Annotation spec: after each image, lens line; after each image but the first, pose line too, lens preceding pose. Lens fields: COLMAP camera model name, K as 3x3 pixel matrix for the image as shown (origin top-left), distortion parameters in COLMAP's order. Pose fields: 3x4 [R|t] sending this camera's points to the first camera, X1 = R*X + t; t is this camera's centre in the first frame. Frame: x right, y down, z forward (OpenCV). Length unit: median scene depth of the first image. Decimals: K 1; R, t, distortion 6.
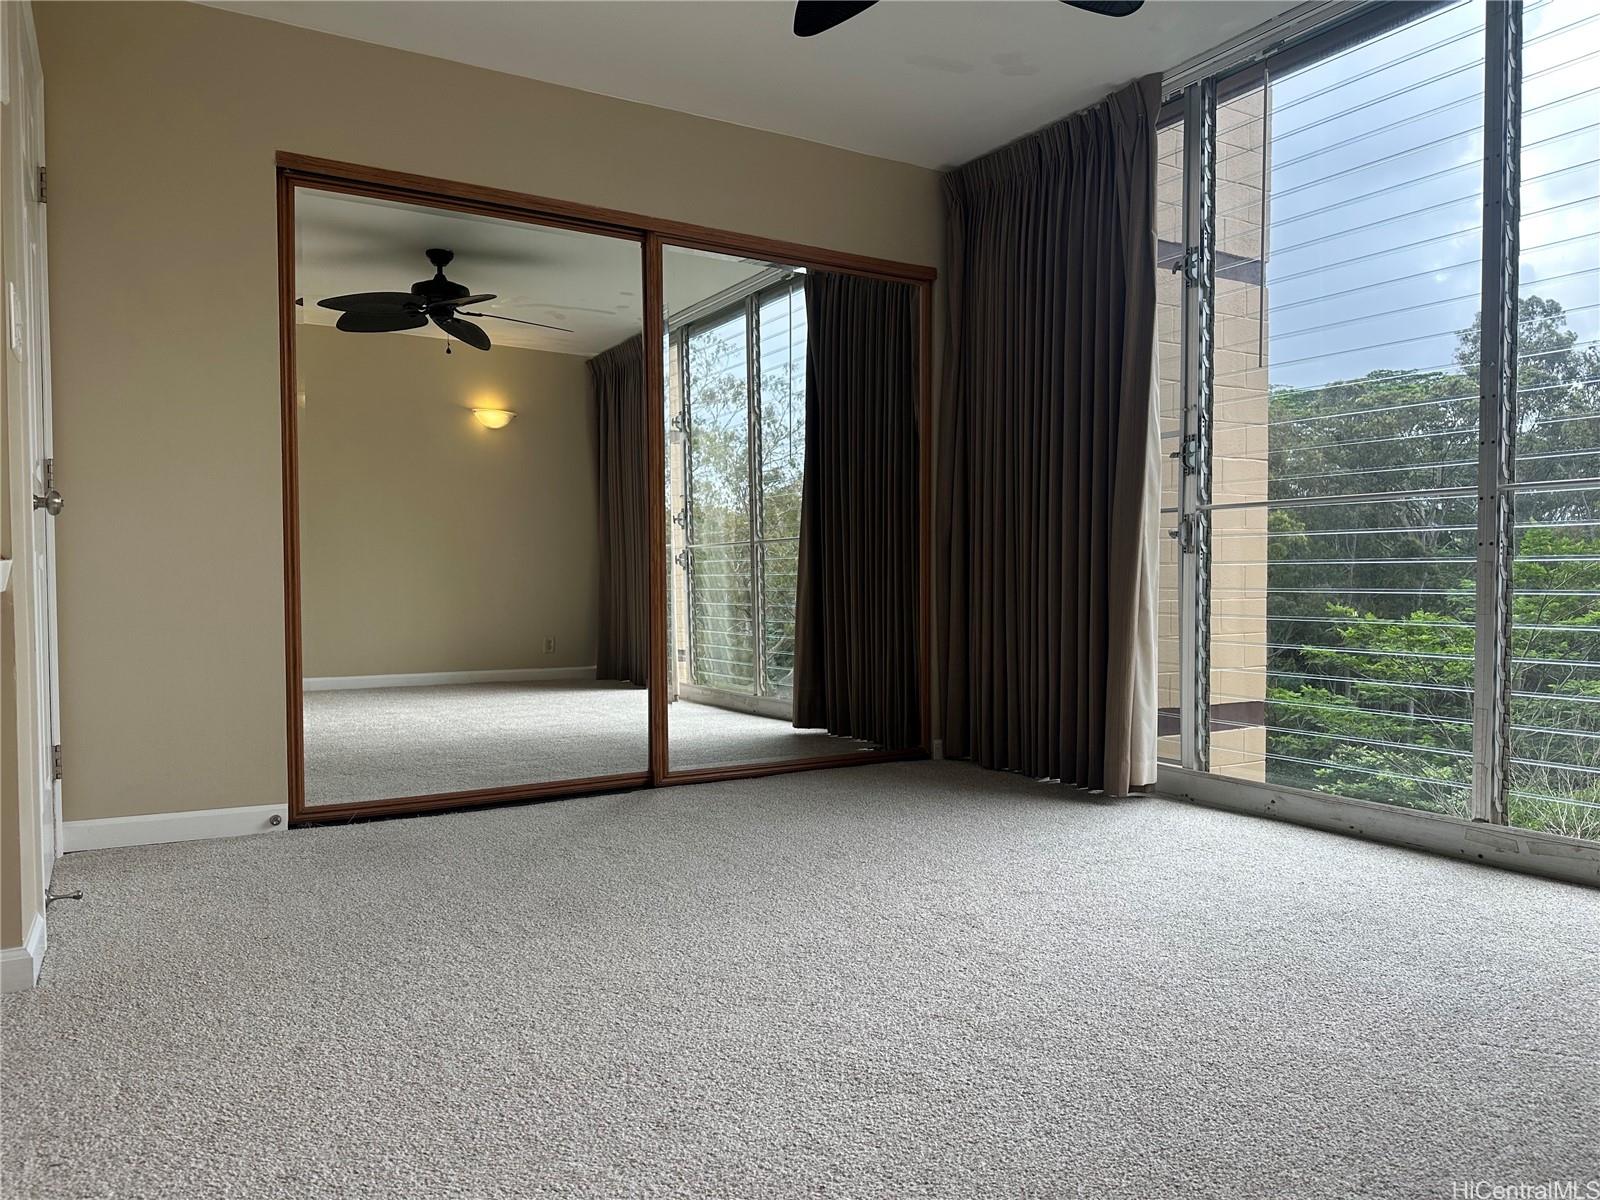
lens RADIAL K [[1124.9, 0, 800.0], [0, 1124.9, 600.0], [0, 0, 1]] dist [0.053016, -0.090936]
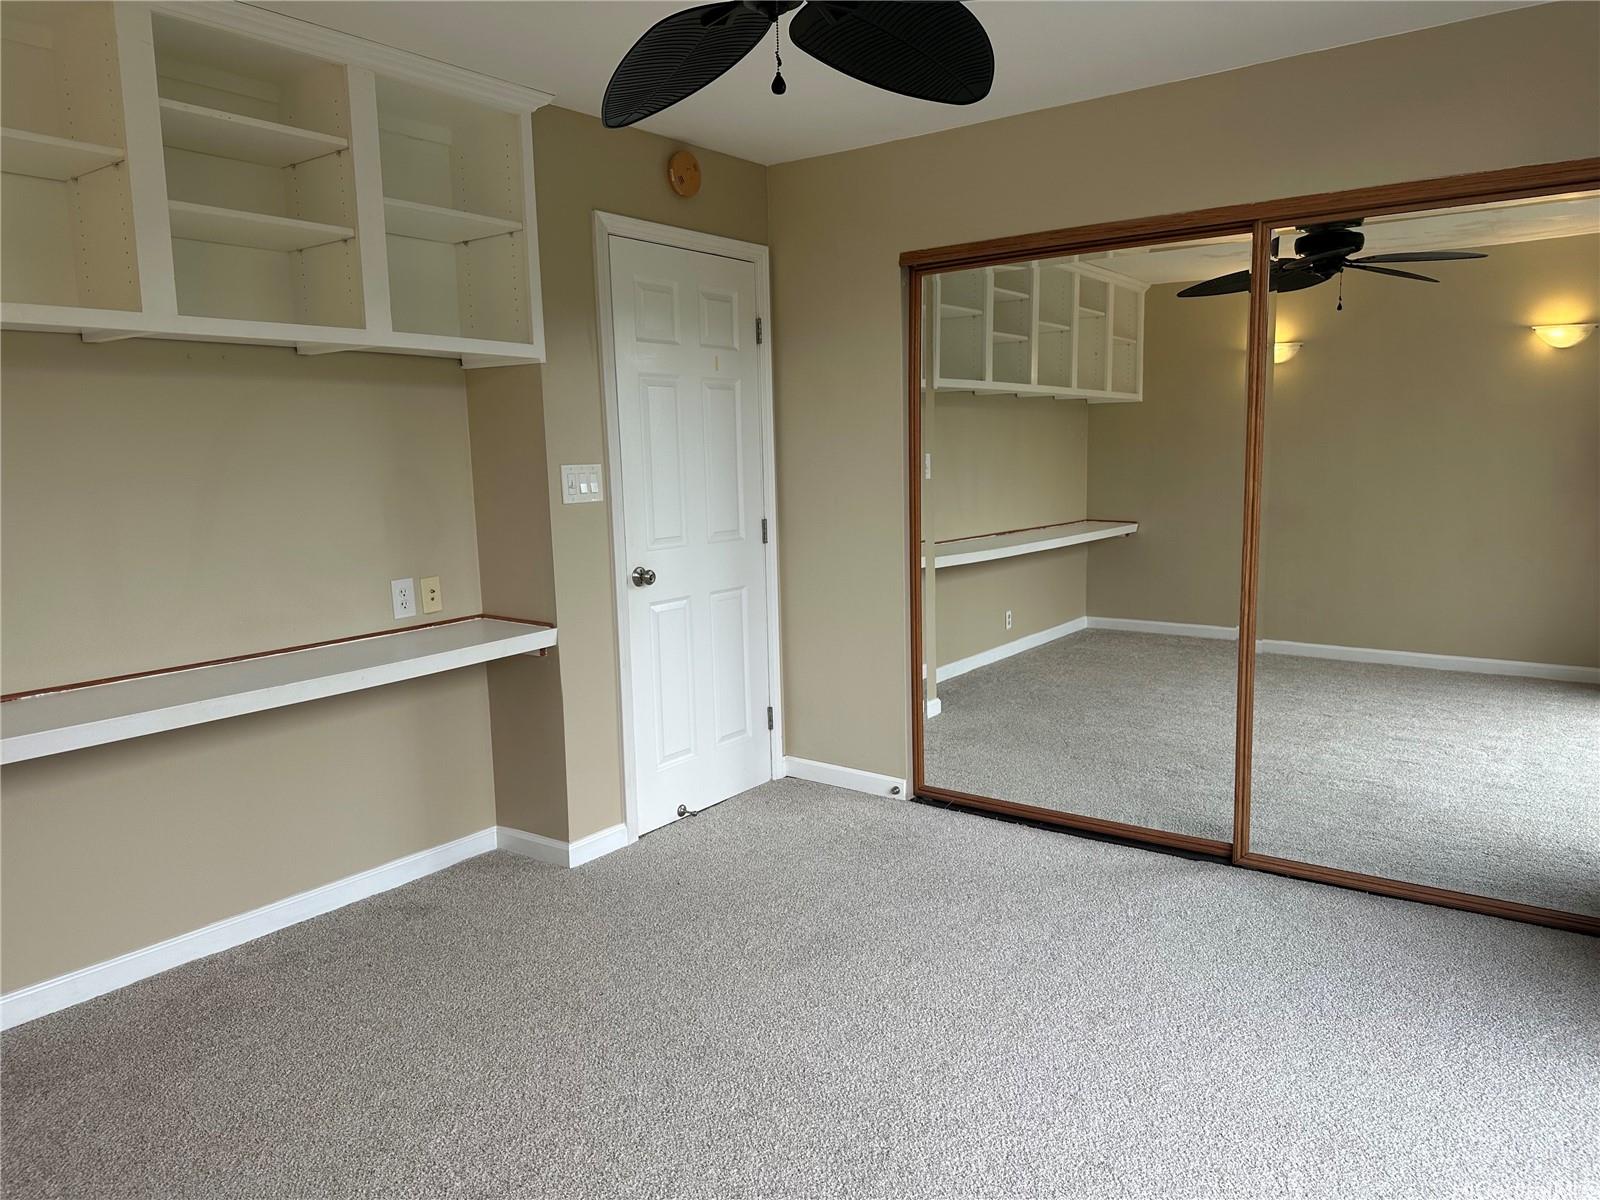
lens RADIAL K [[1124.9, 0, 800.0], [0, 1124.9, 600.0], [0, 0, 1]] dist [0.053016, -0.090936]
pose [[0.363448, 0.128190, -0.922753, 0.557355], [0.005159, 0.990196, 0.139592, -0.170534], [0.931600, -0.055495, 0.359223, 0.381455]]
